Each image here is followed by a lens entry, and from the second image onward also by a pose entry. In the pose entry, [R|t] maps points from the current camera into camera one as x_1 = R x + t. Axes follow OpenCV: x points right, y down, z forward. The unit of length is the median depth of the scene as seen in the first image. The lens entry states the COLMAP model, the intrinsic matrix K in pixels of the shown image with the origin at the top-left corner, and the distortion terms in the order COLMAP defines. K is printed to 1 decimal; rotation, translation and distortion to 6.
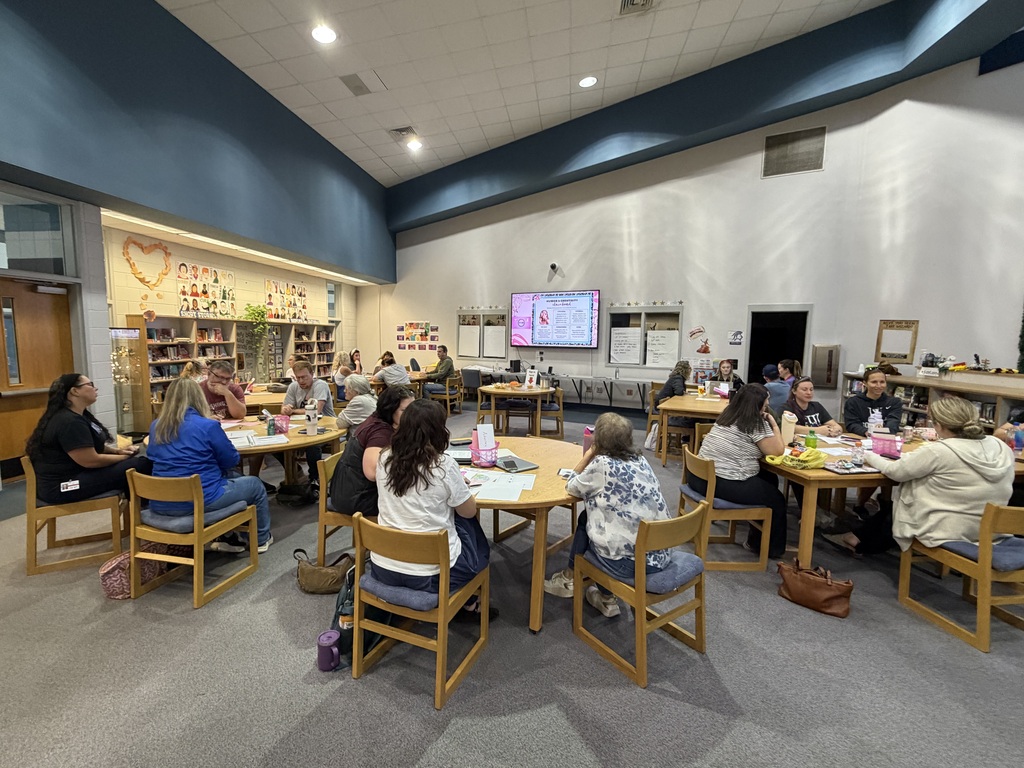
lens RADIAL K [[450.4, 0, 510.9], [0, 450.4, 383.5], [0, 0, 1]] dist [-0.000653, -0.000350]
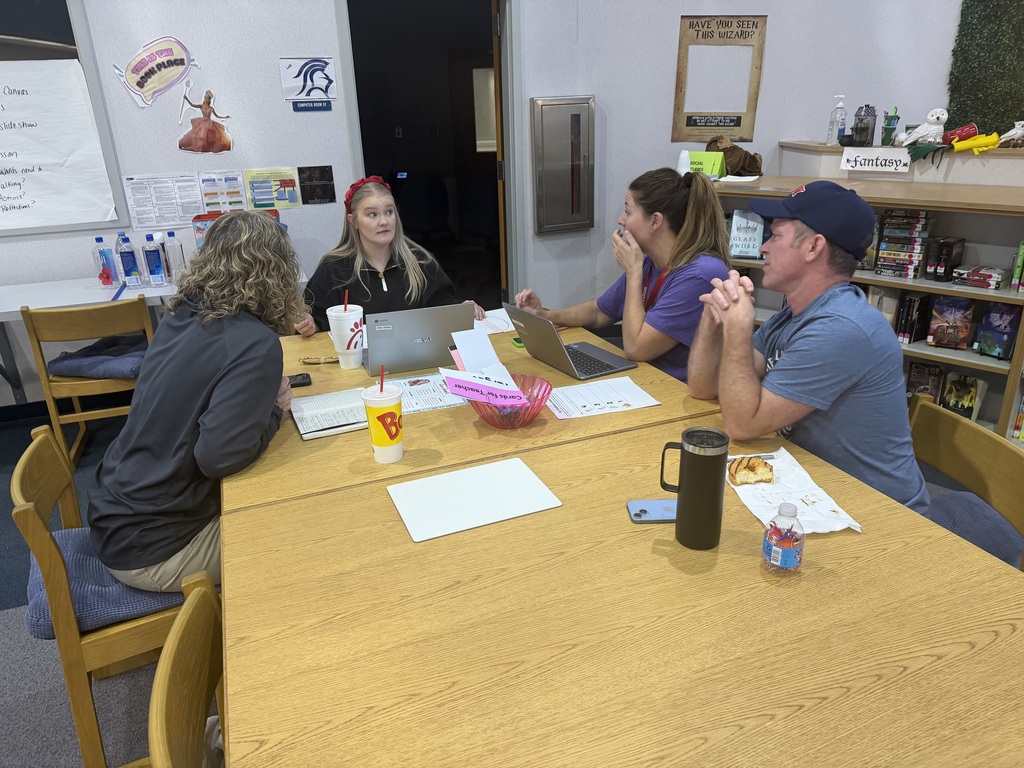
lens RADIAL K [[721.7, 0, 510.3], [0, 721.7, 385.0], [0, 0, 1]] dist [-0.007180, -0.003279]
pose [[0.640677, -0.308011, 0.703322, 0.257563], [0.120676, 0.945020, 0.303932, -0.057078], [-0.758268, -0.109848, 0.642622, 0.731660]]
